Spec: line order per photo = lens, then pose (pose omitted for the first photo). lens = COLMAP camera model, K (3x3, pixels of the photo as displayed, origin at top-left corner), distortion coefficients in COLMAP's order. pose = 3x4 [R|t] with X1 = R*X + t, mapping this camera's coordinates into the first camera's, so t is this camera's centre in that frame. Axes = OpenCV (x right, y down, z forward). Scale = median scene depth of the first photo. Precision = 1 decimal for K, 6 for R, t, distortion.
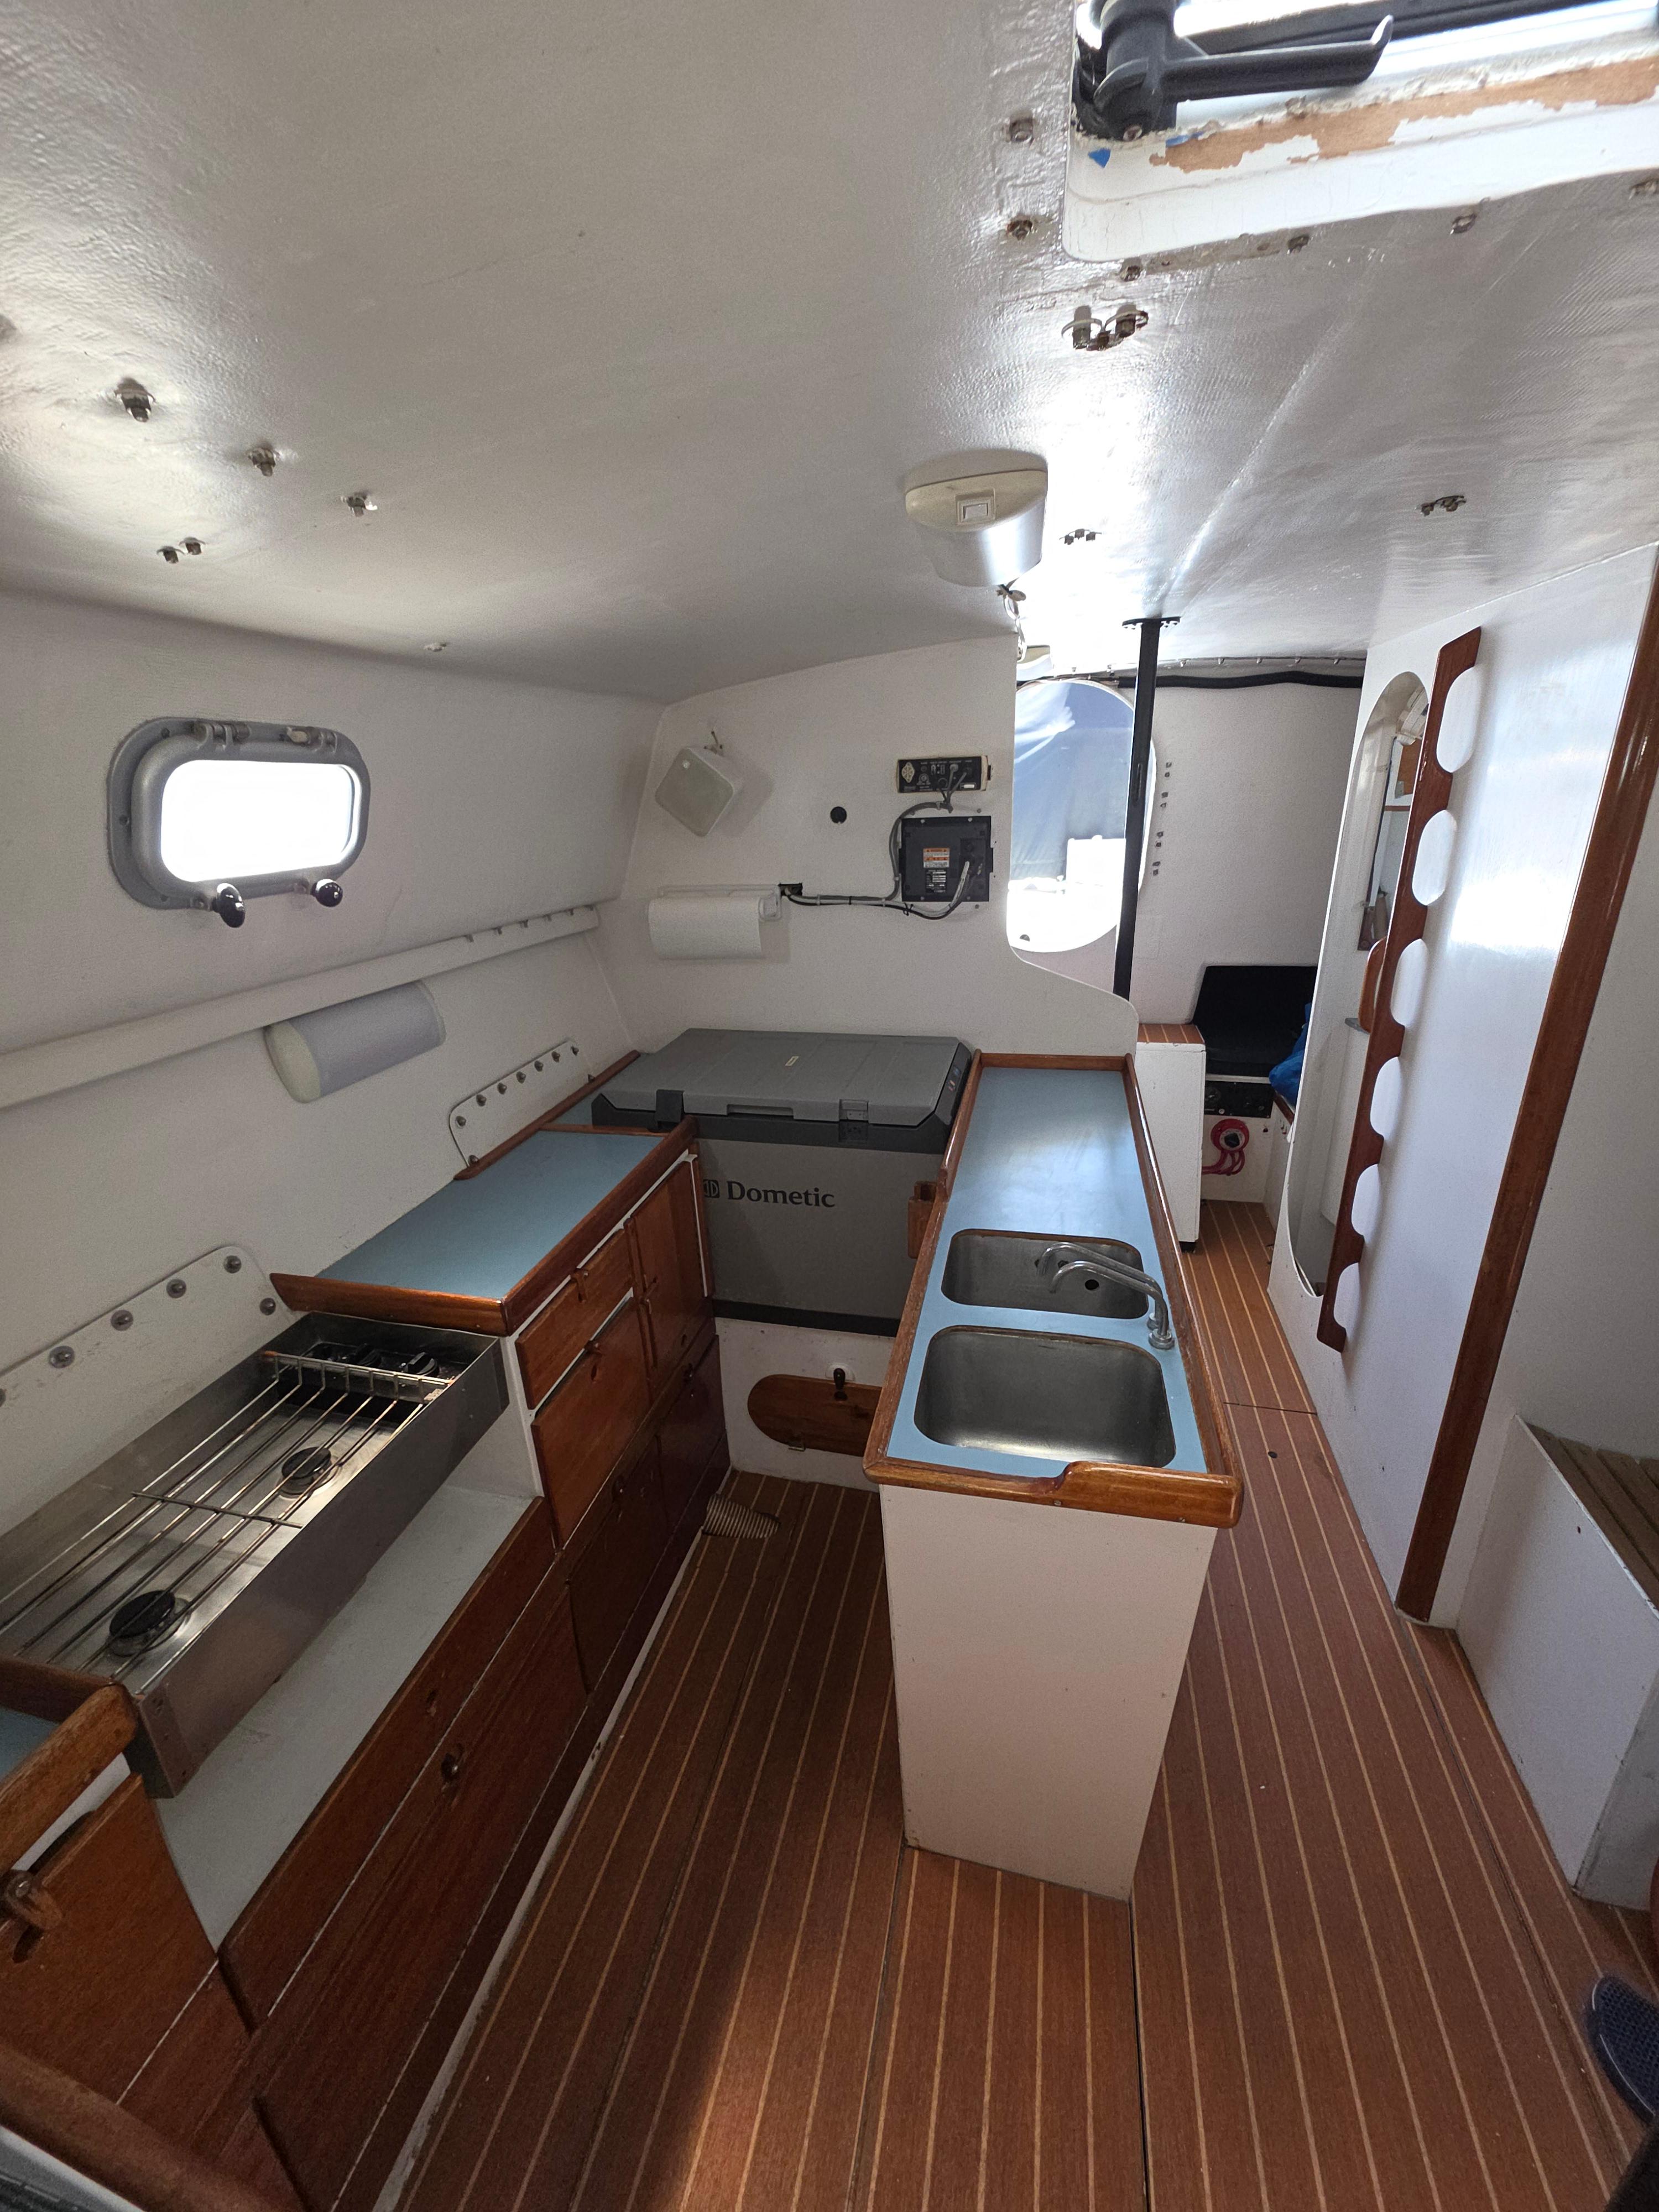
lens RADIAL K [[874.3, 0, 821.5], [0, 874.3, 1105.3], [0, 0, 1]] dist [-0.002476, 0.000038]
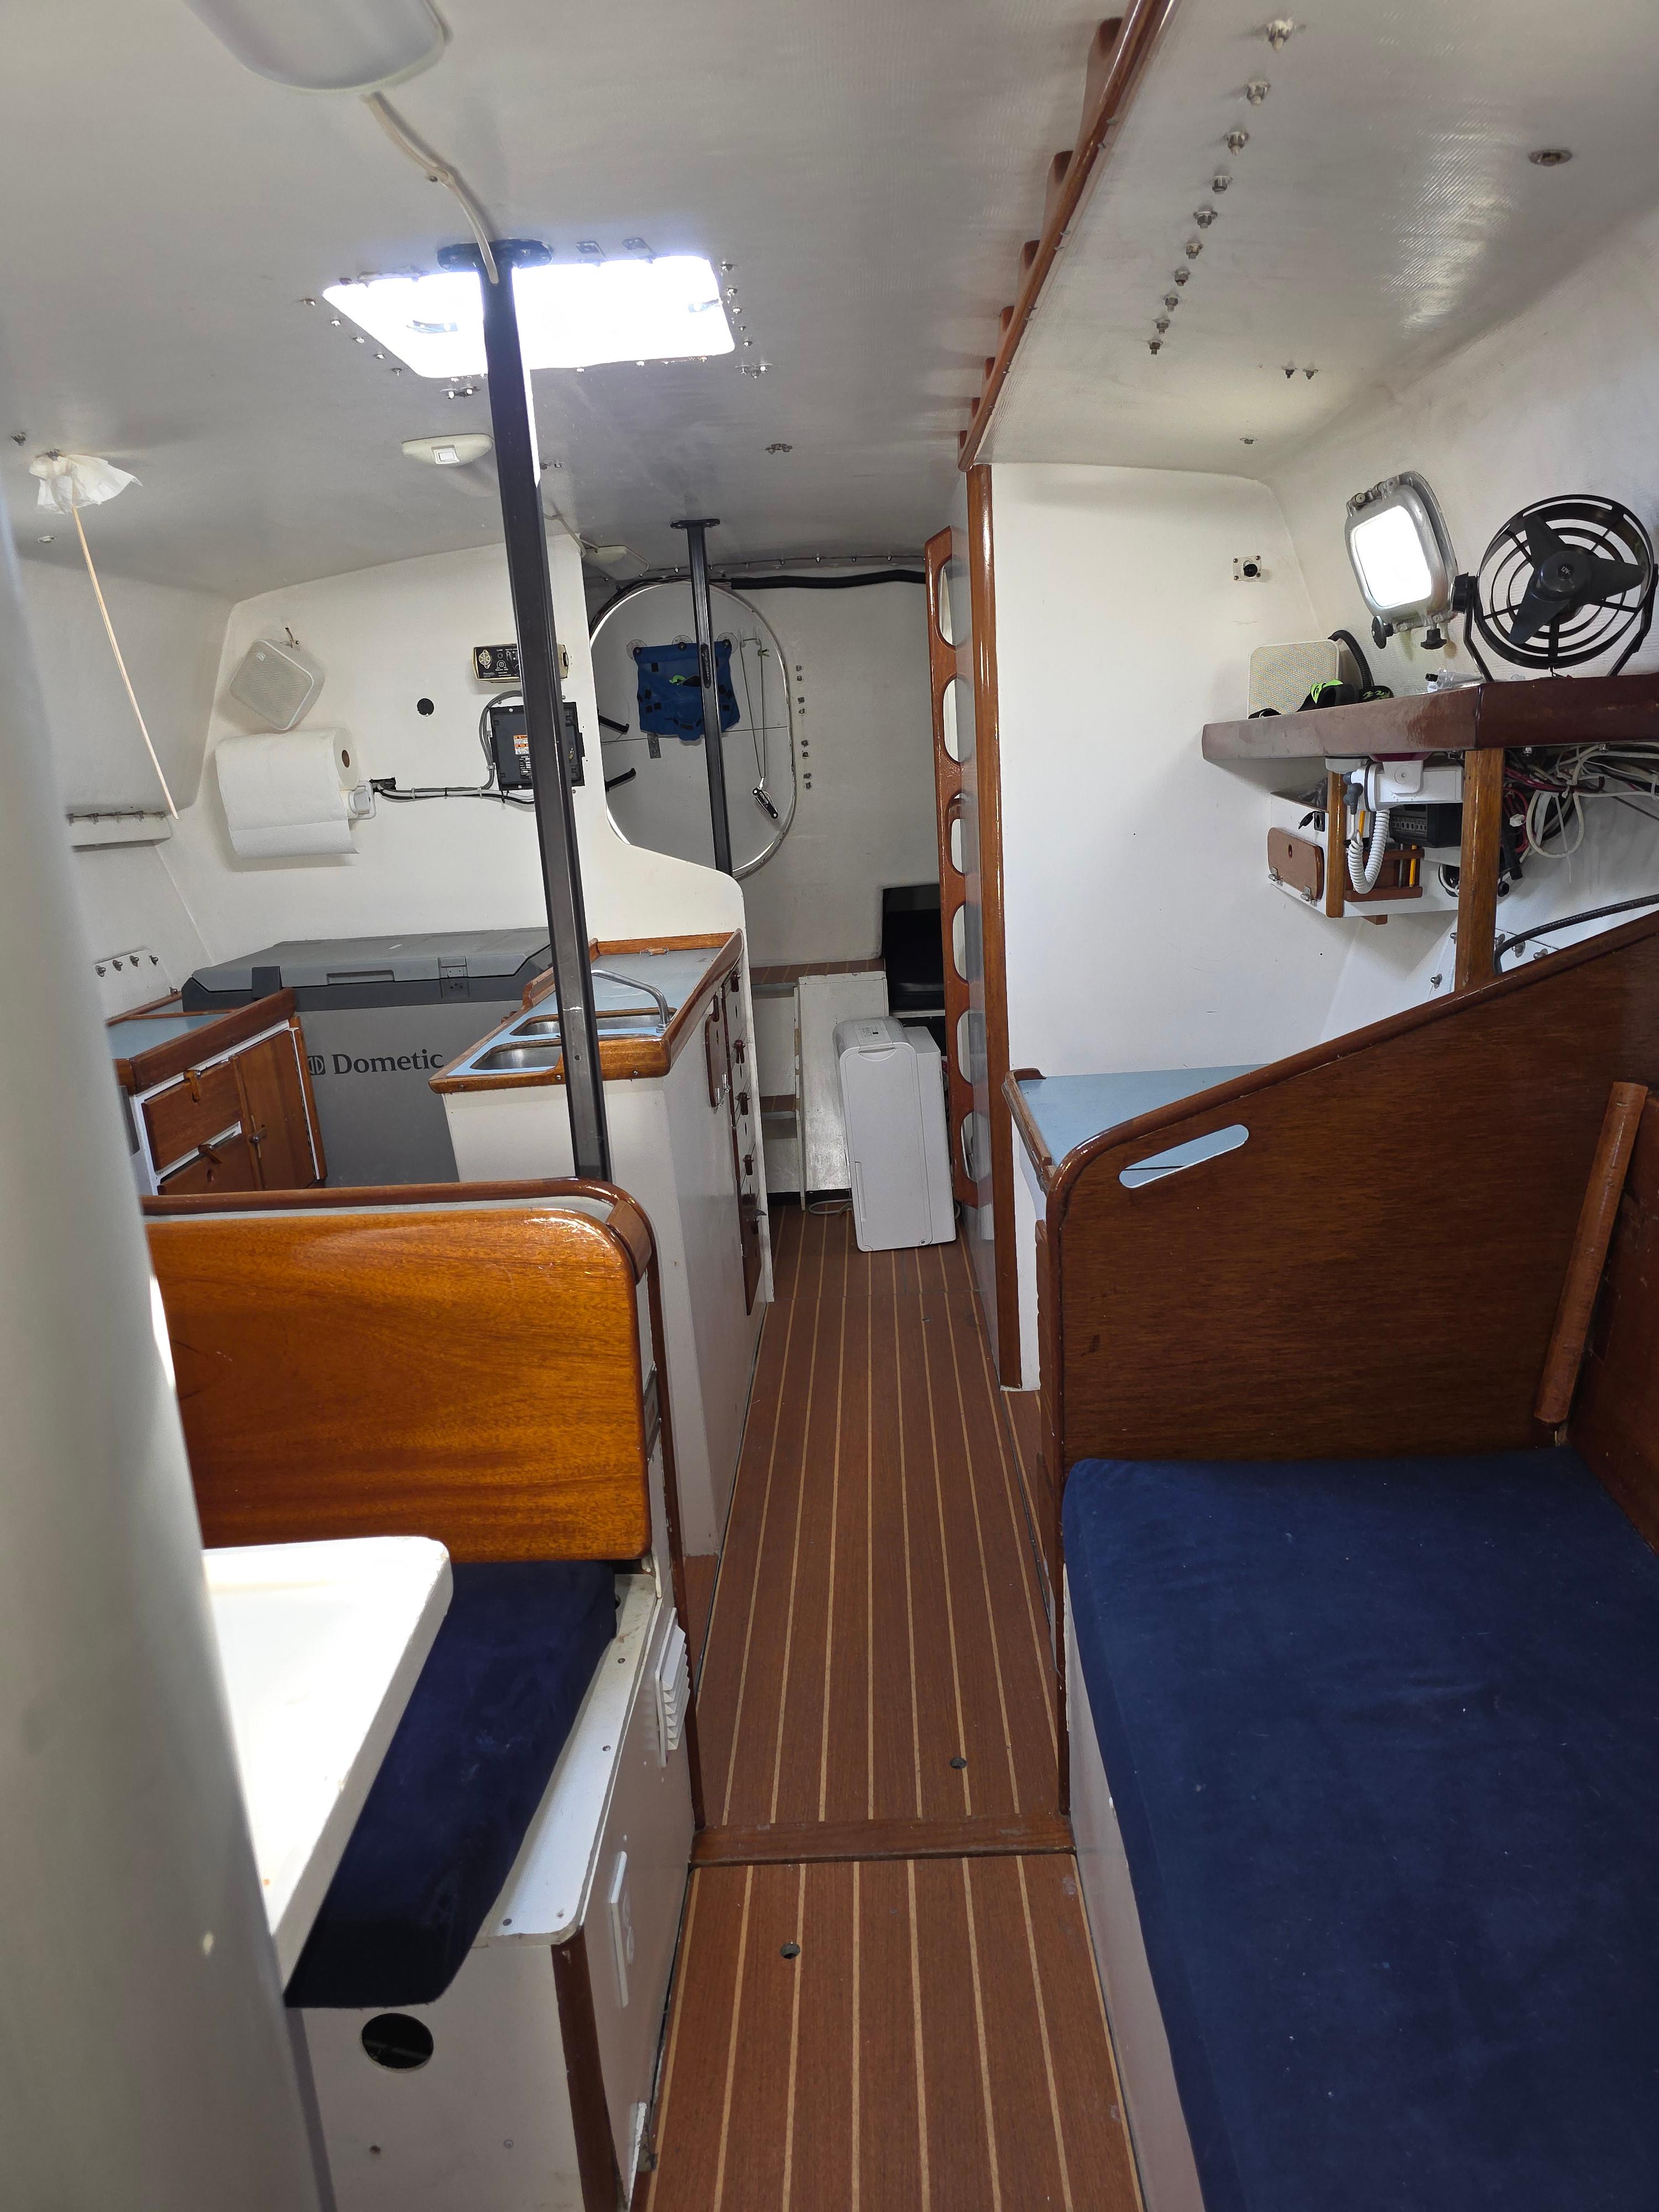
lens RADIAL K [[1467.3, 0, 807.5], [0, 1467.3, 1133.4], [0, 0, 1]] dist [0.037155, -0.030655]
pose [[0.978276, -0.078005, 0.192070, 0.089035], [0.099148, 0.989724, -0.103034, 0.385544], [-0.182059, 0.119839, 0.975958, -0.697848]]
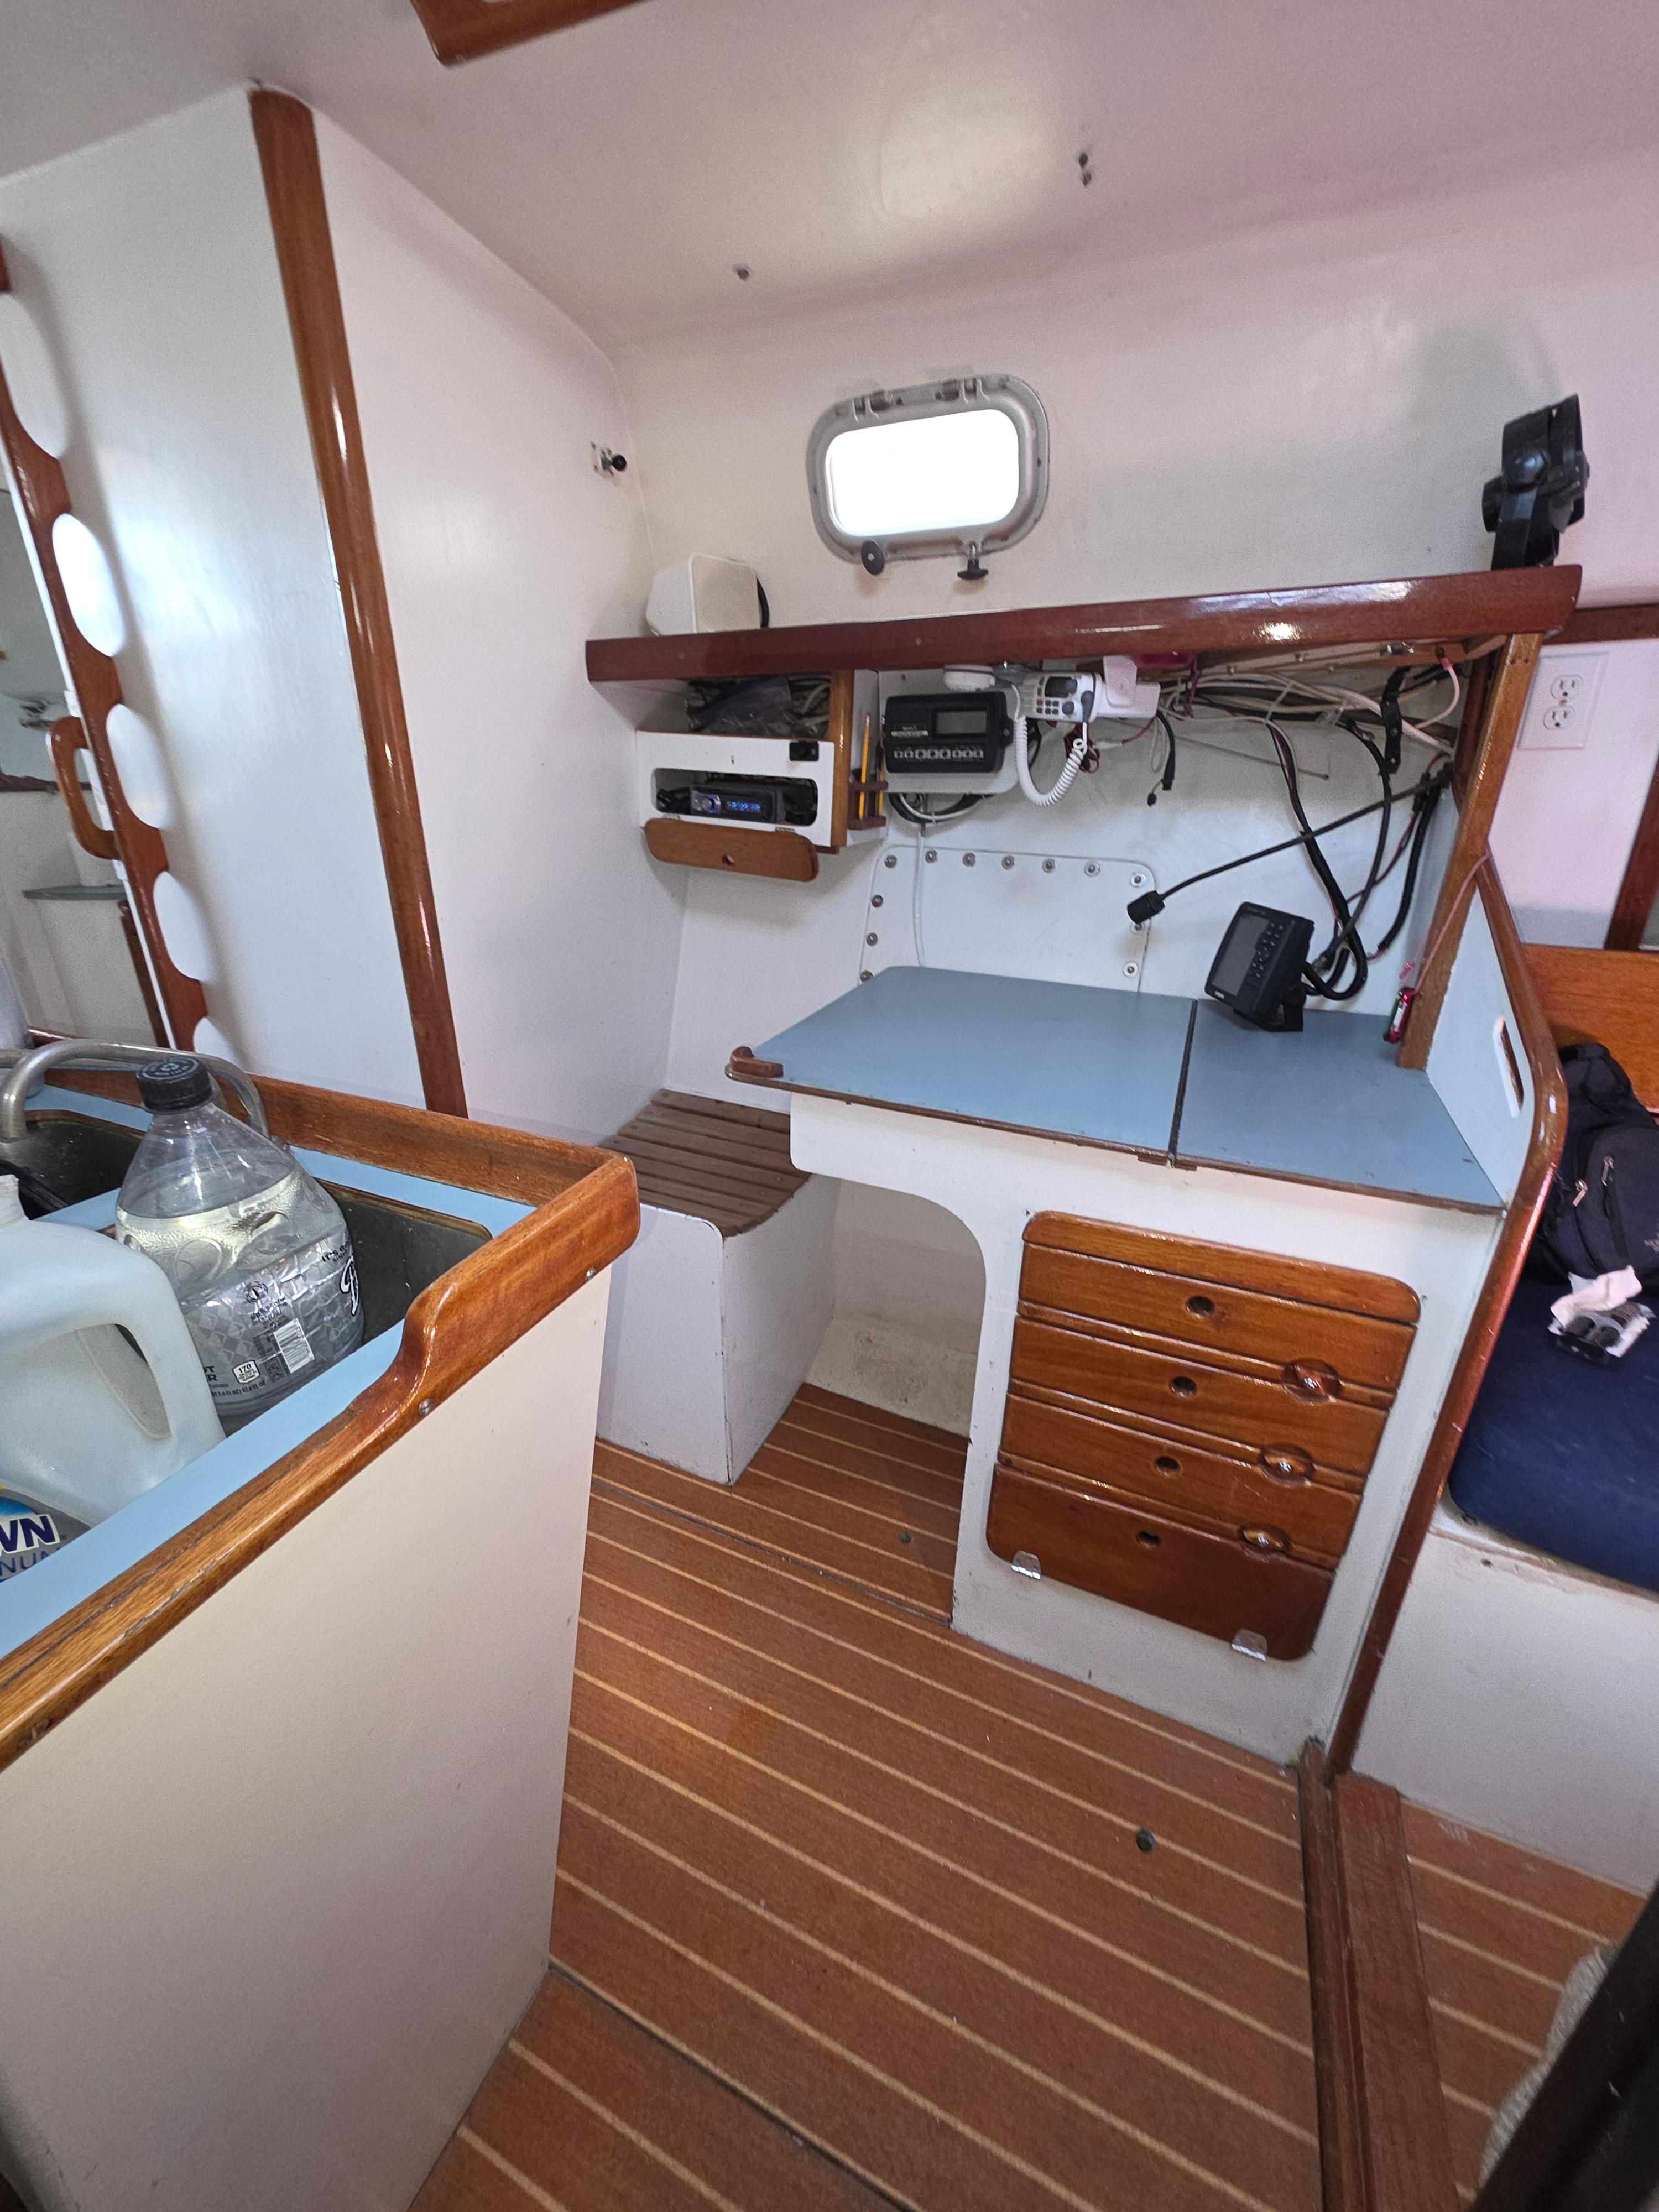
lens RADIAL K [[874.3, 0, 823.1], [0, 874.3, 1105.4], [0, 0, 1]] dist [-0.002476, 0.000038]
pose [[0.178478, -0.327374, 0.927886, -0.022245], [0.325371, 0.909612, 0.258341, 0.119669], [-0.928590, 0.255799, 0.268864, 0.294203]]
